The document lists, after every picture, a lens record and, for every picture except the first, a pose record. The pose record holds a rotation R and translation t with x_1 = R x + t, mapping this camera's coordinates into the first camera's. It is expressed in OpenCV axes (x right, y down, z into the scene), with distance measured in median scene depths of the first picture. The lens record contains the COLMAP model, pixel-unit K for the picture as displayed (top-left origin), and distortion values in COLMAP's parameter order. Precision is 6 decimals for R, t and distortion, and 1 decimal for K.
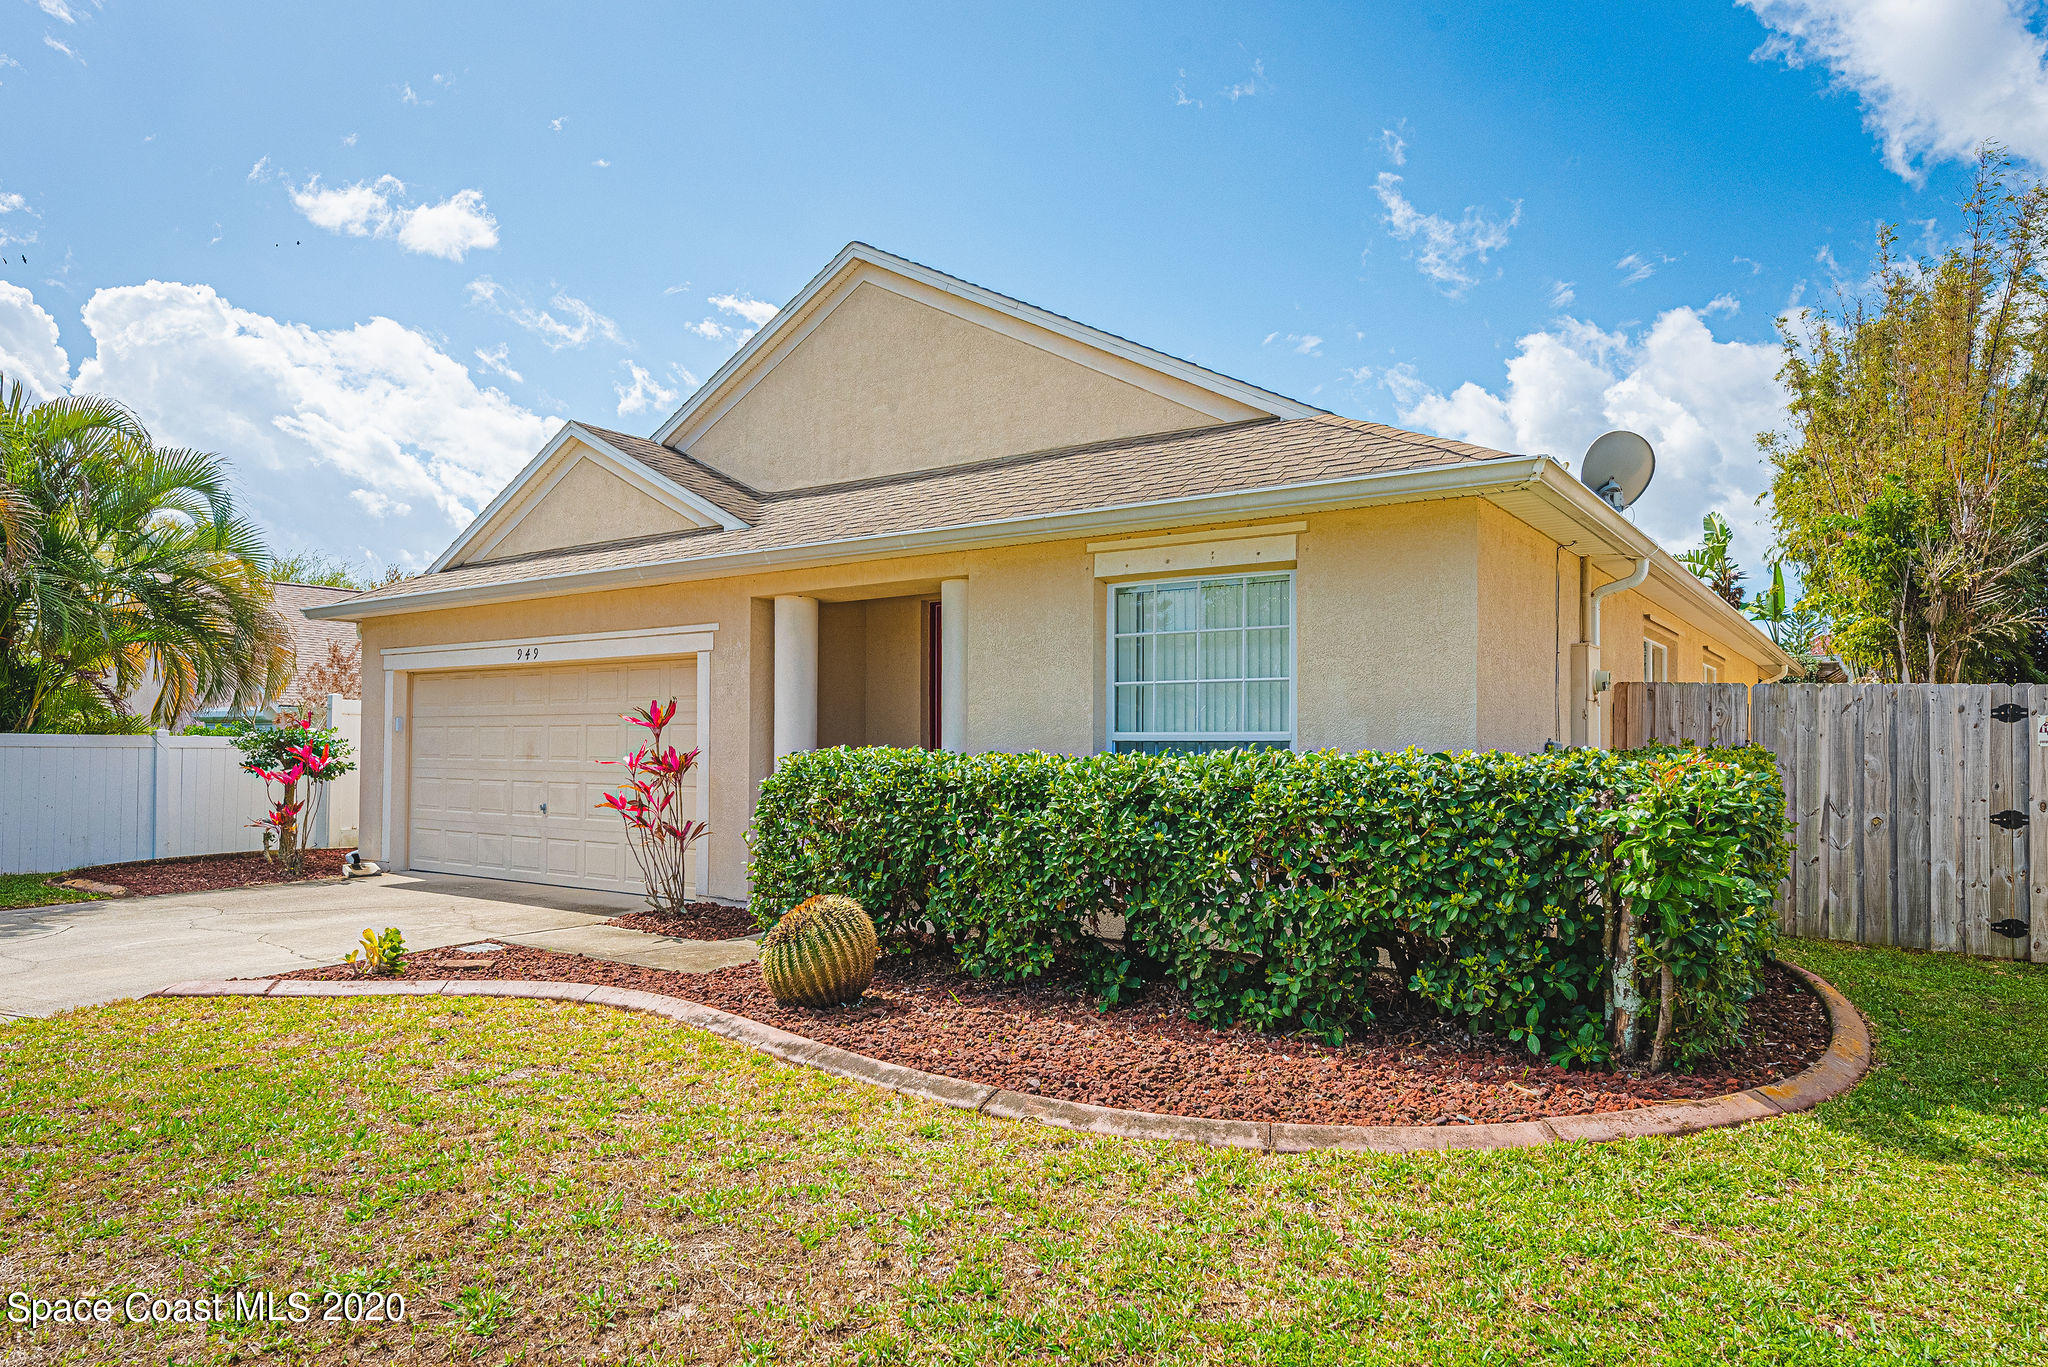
lens RADIAL K [[1269.5, 0, 1022.9], [0, 1269.5, 703.5], [0, 0, 1]] dist [-0.001216, 0.001076]
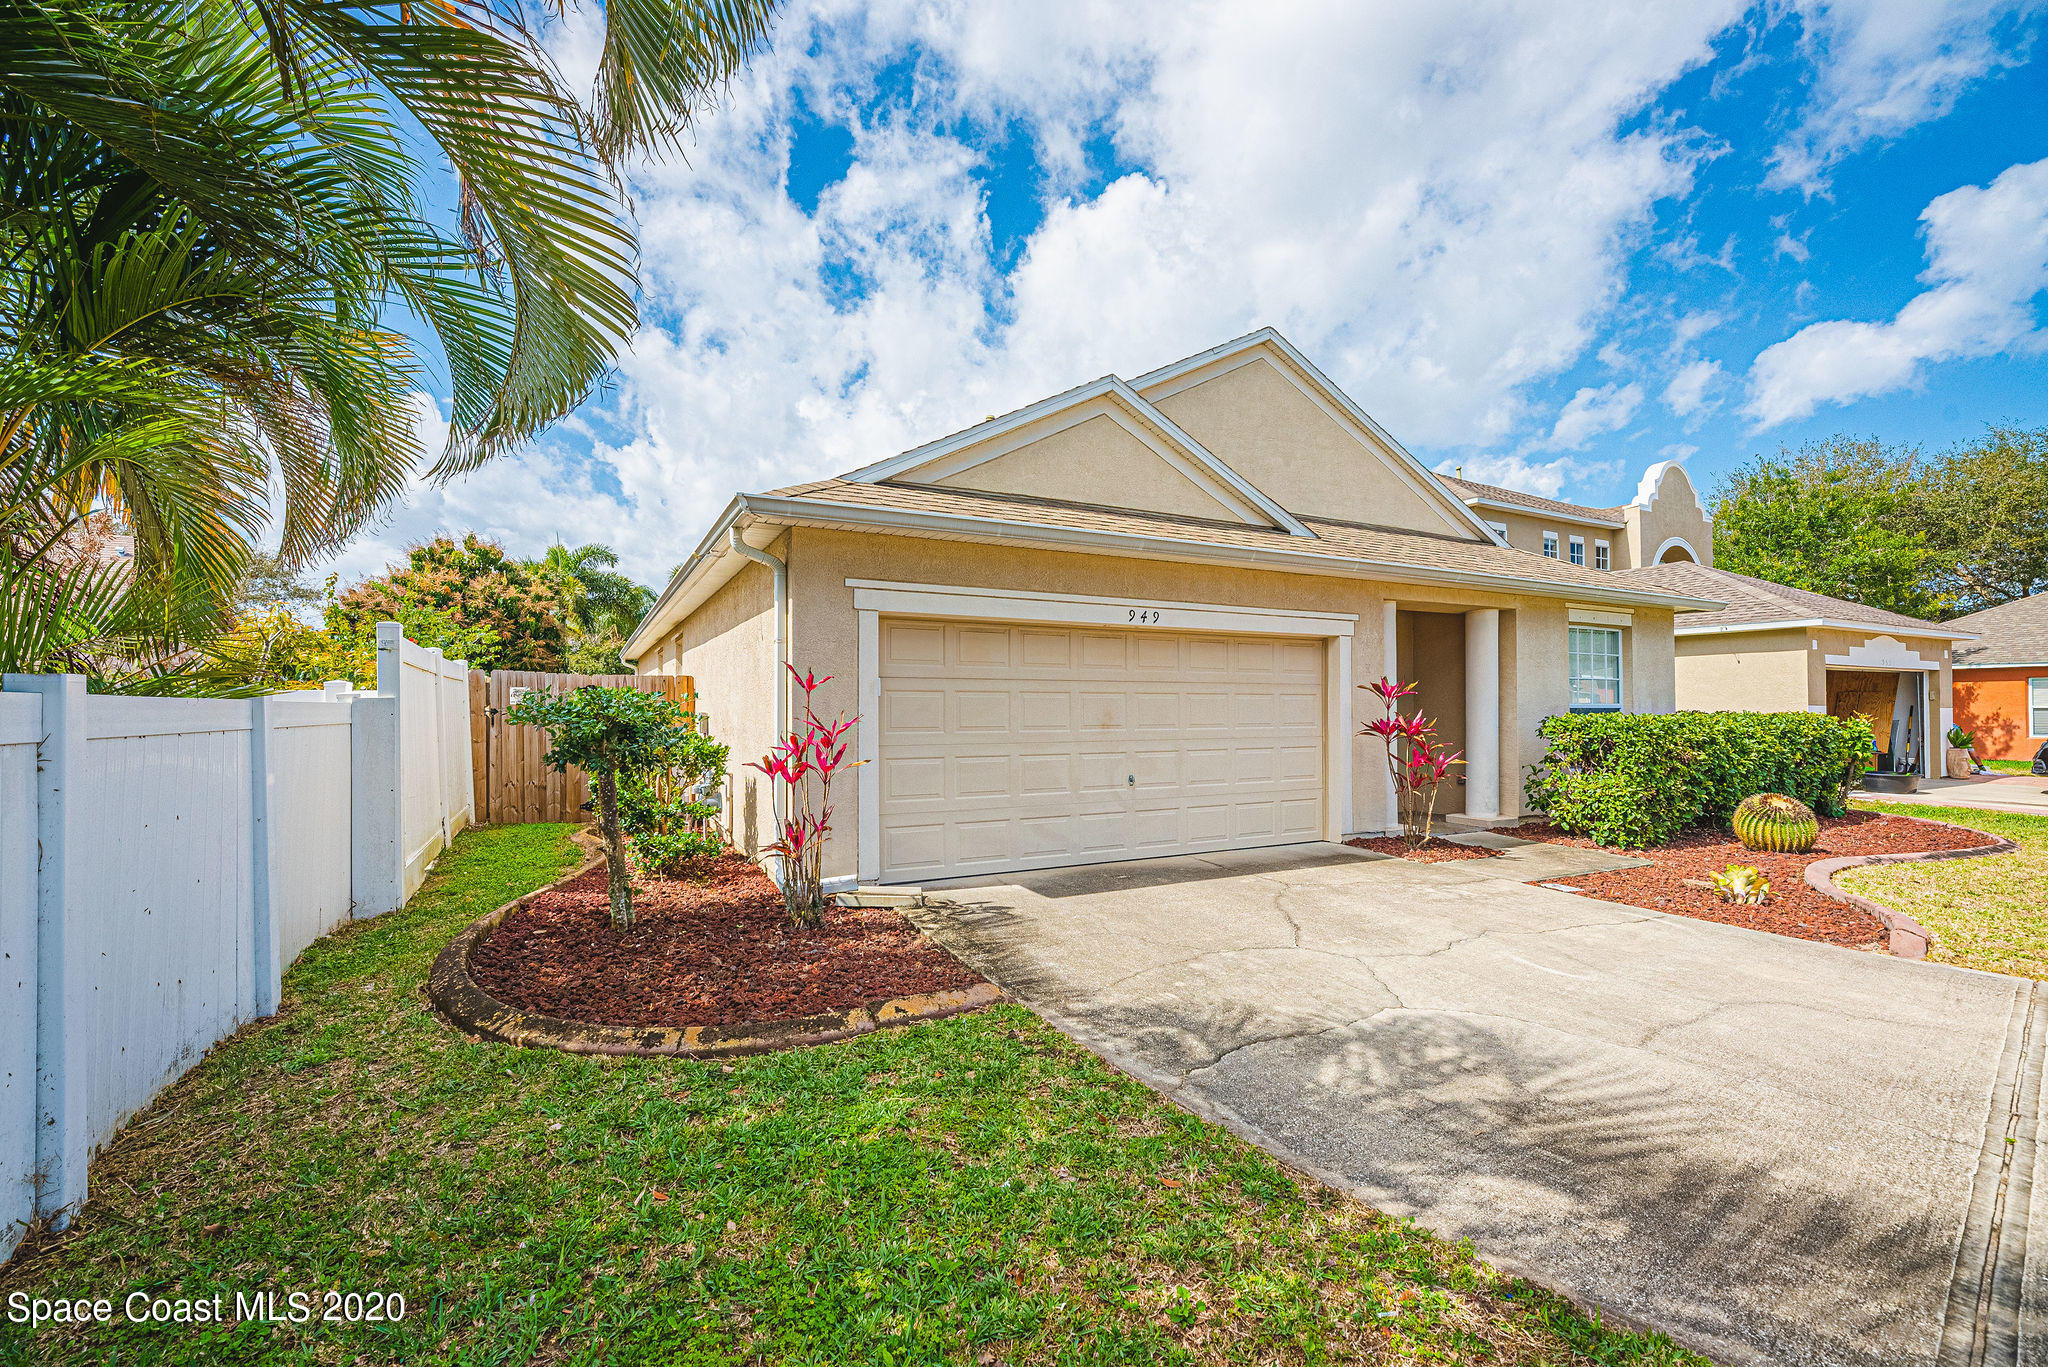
lens RADIAL K [[835.4, 0, 1023.9], [0, 835.4, 687.5], [0, 0, 1]] dist [0.001473, 0.000142]
pose [[0.460752, 0.013224, 0.887431, -0.975914], [-0.030806, 0.999525, 0.001101, 0.015295], [-0.886994, -0.027846, 0.460940, 0.791377]]
